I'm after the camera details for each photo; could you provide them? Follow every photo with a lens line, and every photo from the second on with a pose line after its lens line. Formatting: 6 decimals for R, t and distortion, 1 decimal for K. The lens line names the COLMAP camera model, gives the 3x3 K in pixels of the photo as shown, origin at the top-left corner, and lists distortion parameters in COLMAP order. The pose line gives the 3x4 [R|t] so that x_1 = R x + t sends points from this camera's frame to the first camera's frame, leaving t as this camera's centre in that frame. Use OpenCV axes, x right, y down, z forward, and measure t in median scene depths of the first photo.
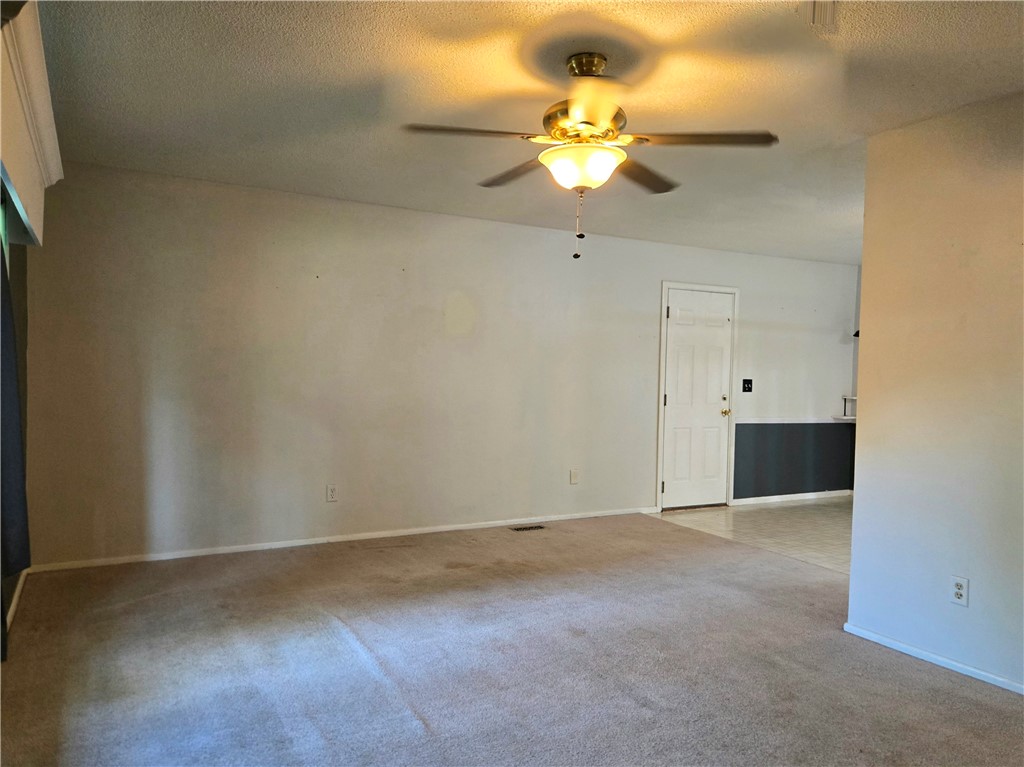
lens RADIAL K [[746.8, 0, 515.0], [0, 746.8, 364.1], [0, 0, 1]] dist [0.042640, -0.002673]
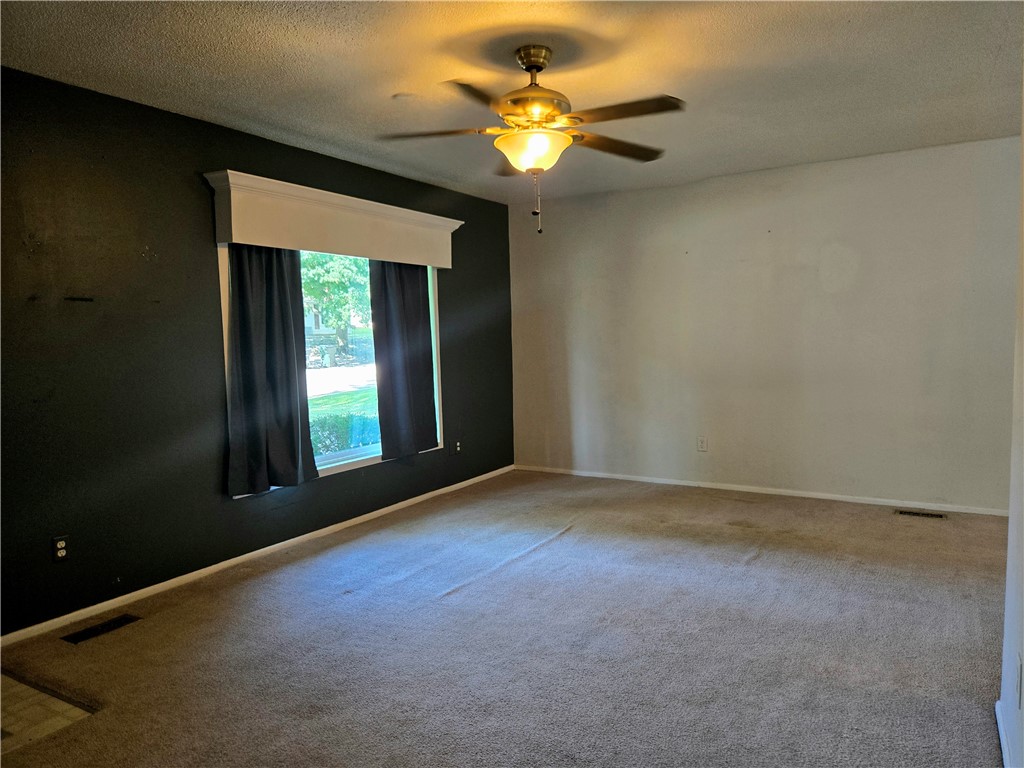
lens RADIAL K [[693.1, 0, 503.6], [0, 693.1, 379.2], [0, 0, 1]] dist [0.068999, -0.053146]
pose [[0.503783, 0.025583, -0.863451, 0.628850], [0.038462, 0.997906, 0.052007, 0.012887], [0.862974, -0.059410, 0.501744, 0.283952]]
